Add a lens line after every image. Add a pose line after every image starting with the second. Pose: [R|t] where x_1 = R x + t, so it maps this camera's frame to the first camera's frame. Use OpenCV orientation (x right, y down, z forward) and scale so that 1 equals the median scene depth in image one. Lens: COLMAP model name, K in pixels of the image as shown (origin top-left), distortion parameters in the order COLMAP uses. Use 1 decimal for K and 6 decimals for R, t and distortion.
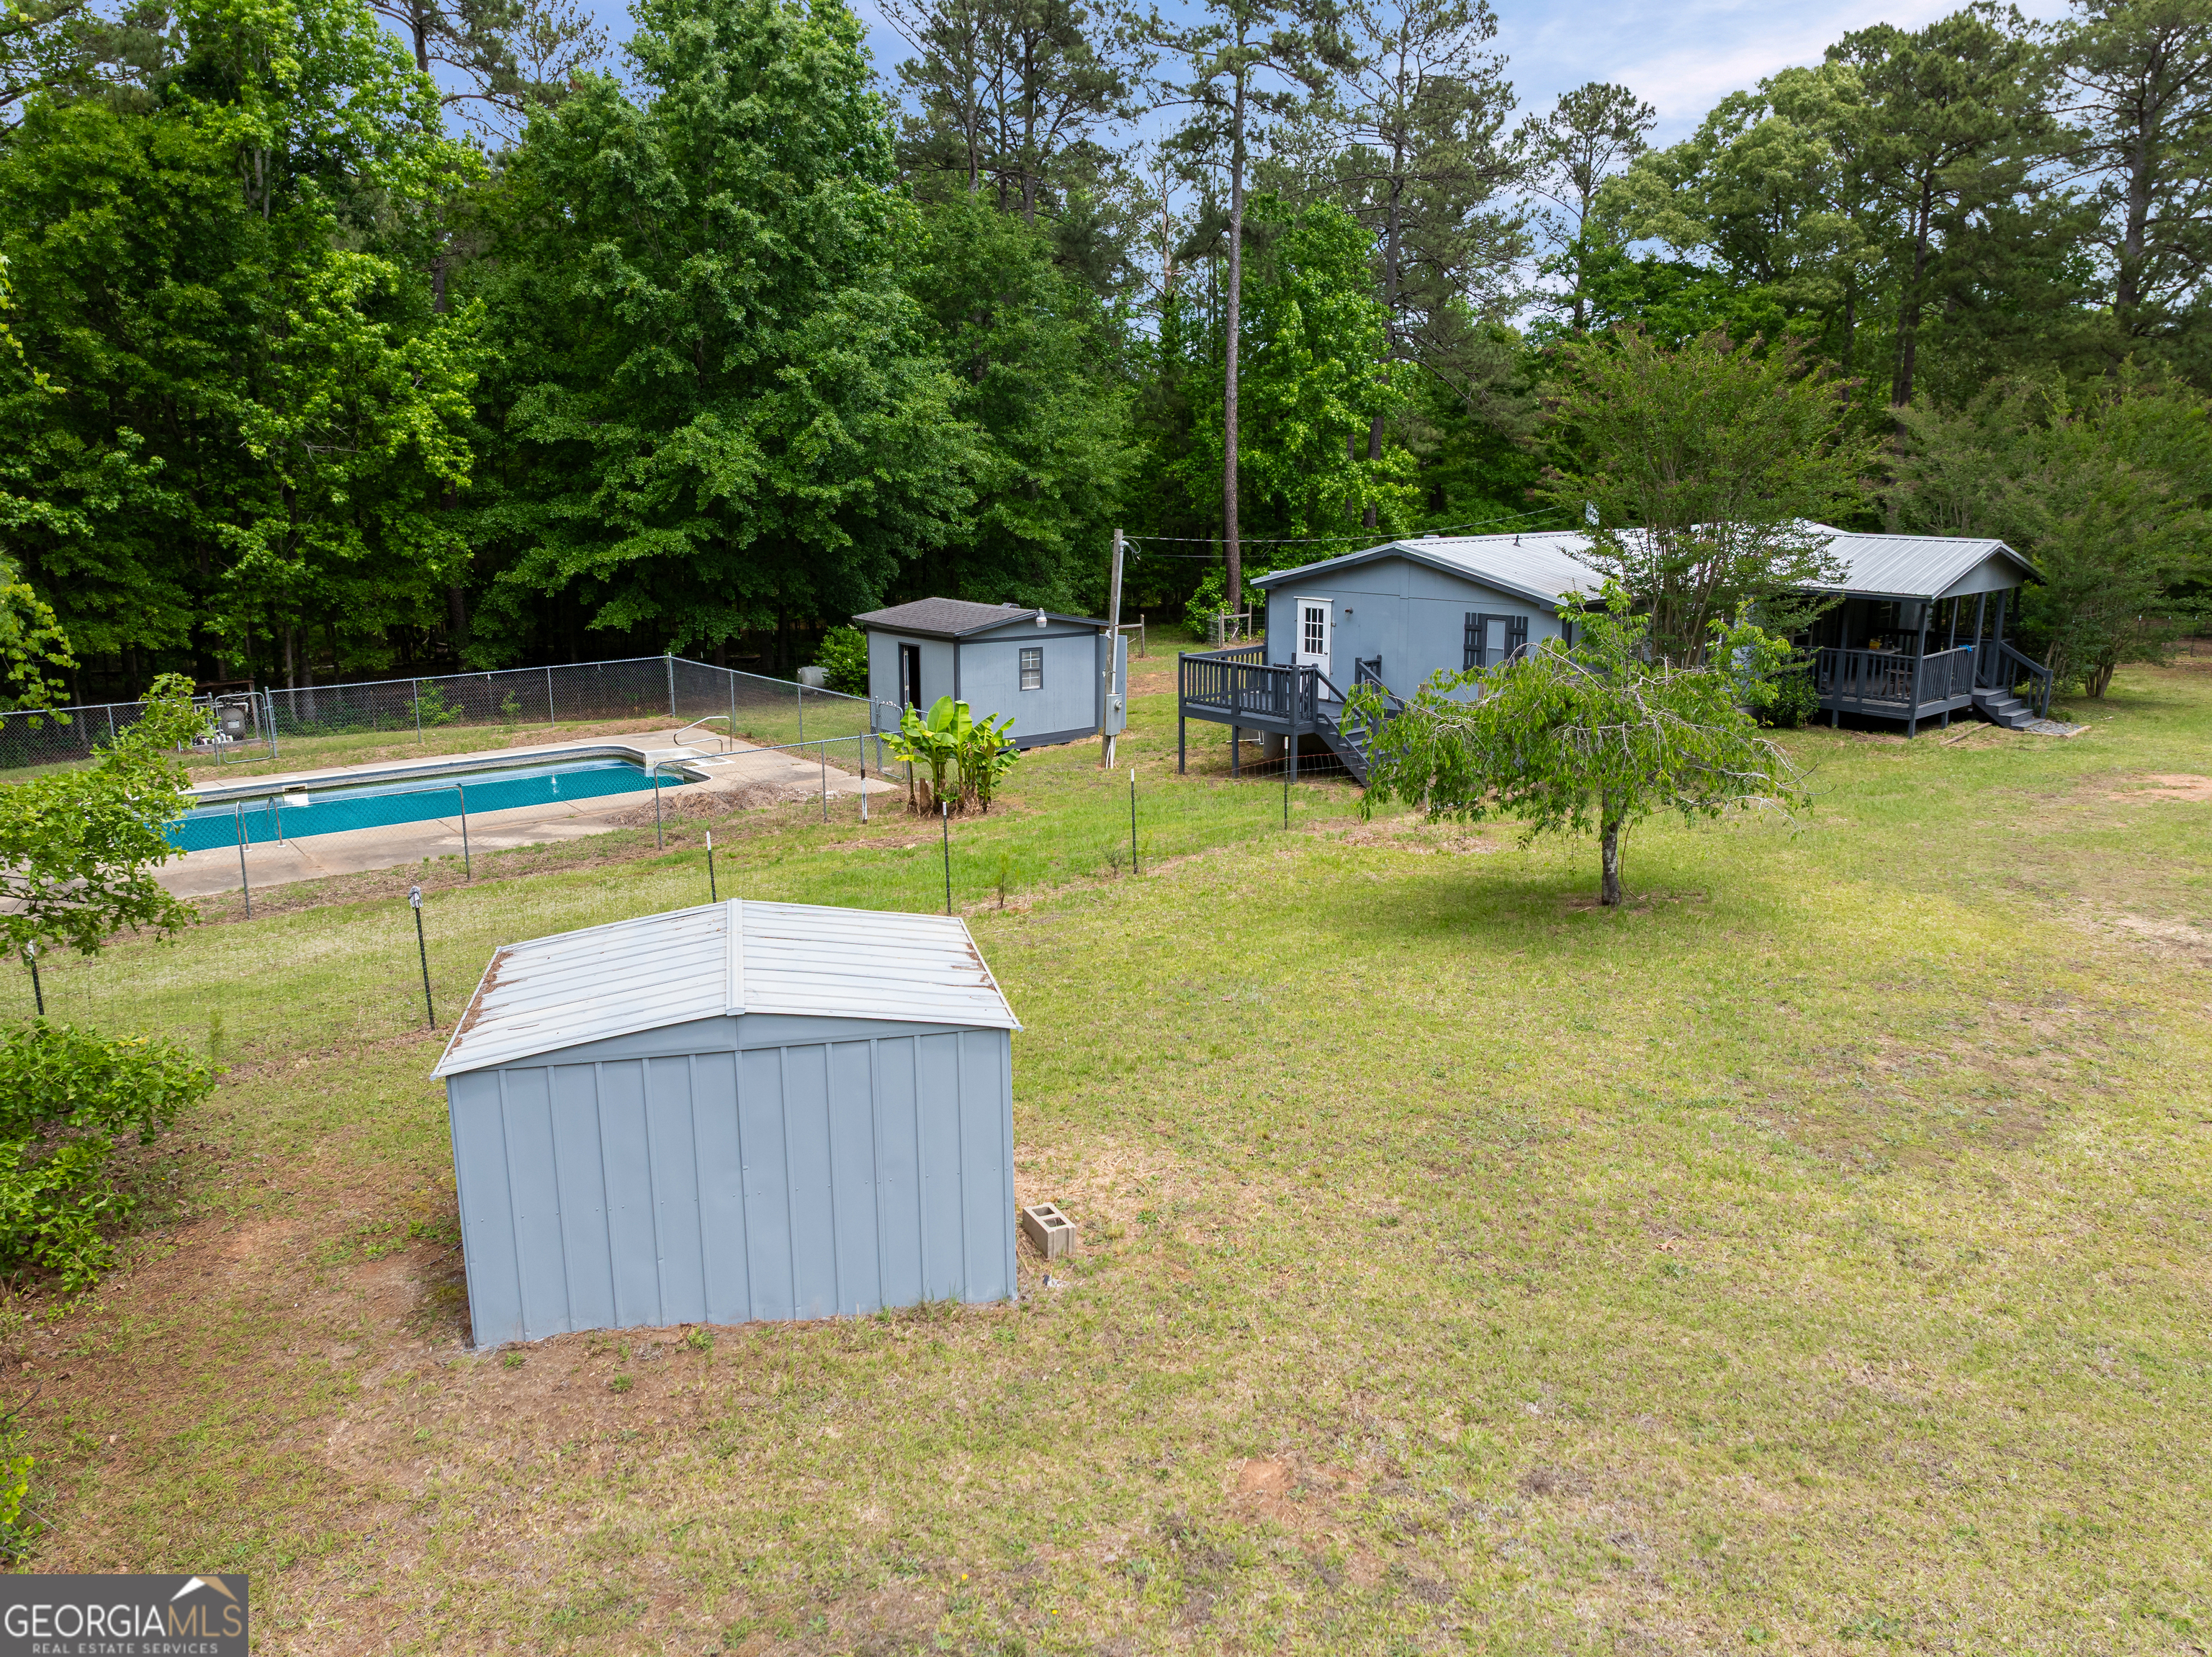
lens RADIAL K [[1554.2, 0, 1119.0], [0, 1554.2, 817.8], [0, 0, 1]] dist [-0.030956, 0.022899]
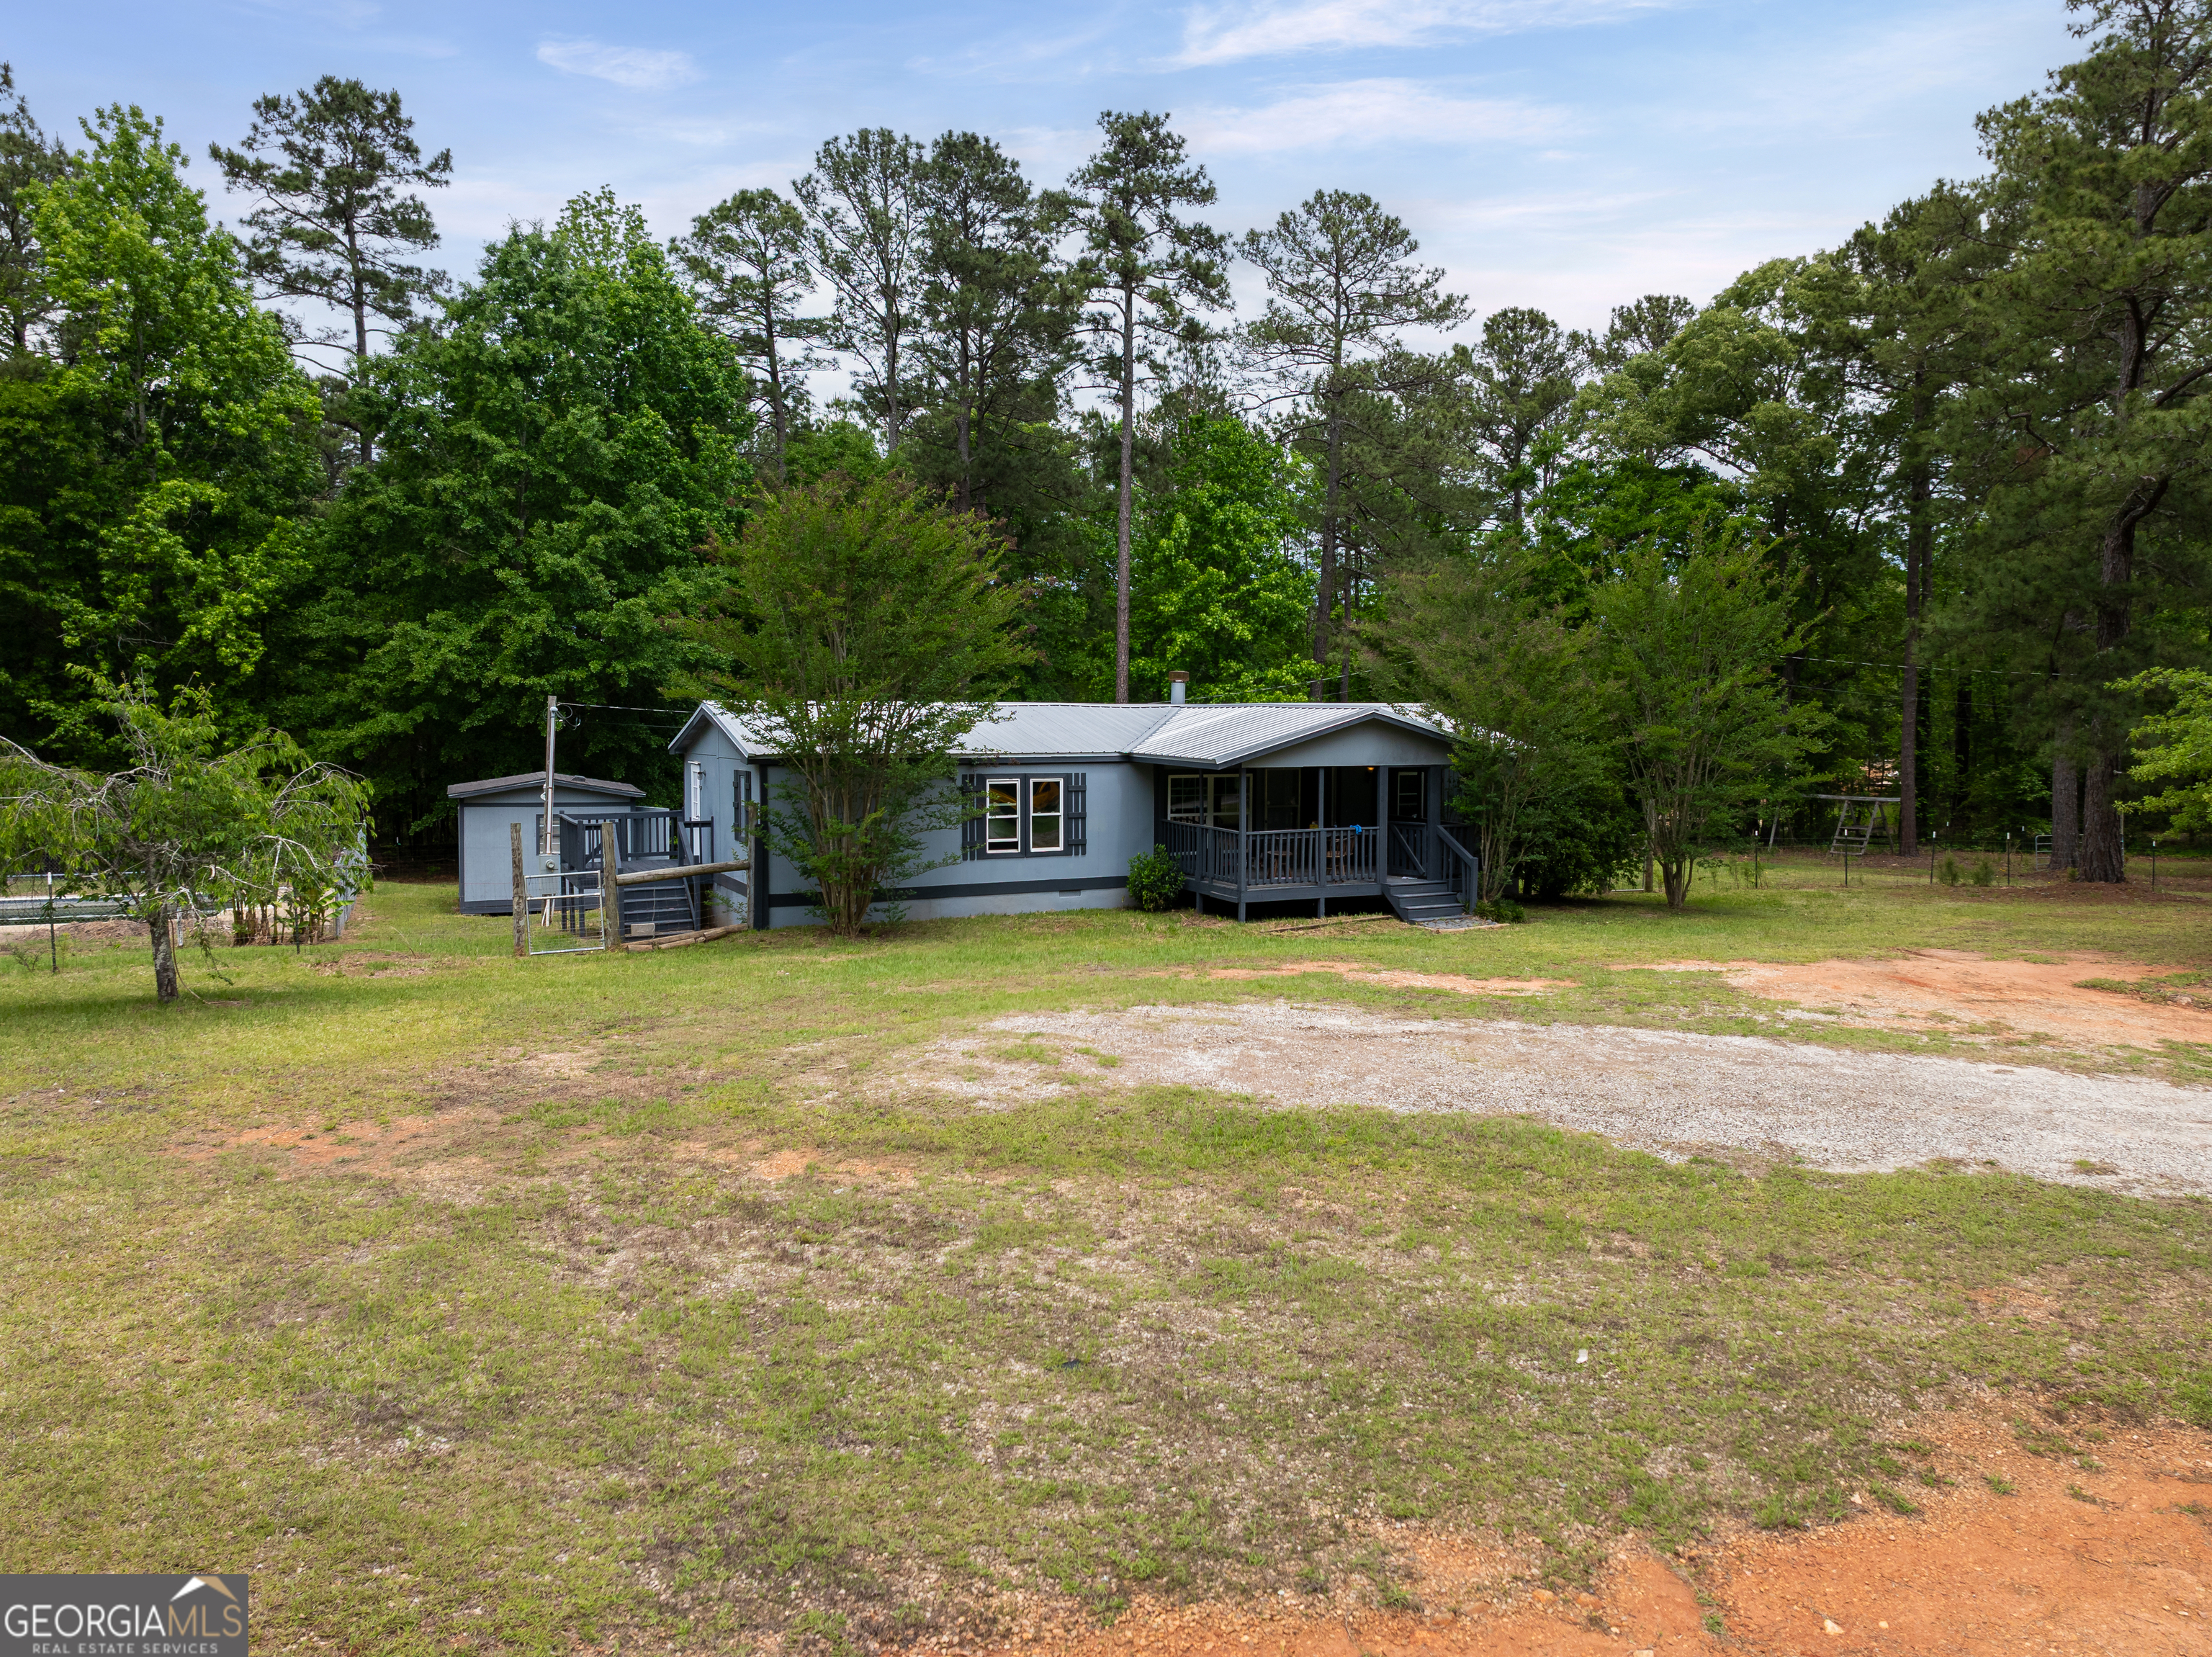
lens RADIAL K [[1554.2, 0, 1104.0], [0, 1554.2, 829.7], [0, 0, 1]] dist [-0.030956, 0.022899]
pose [[0.959458, 0.027005, -0.280554, 0.532651], [-0.069359, 0.987411, -0.142156, 0.020485], [0.273183, 0.155852, 0.949253, 0.103711]]
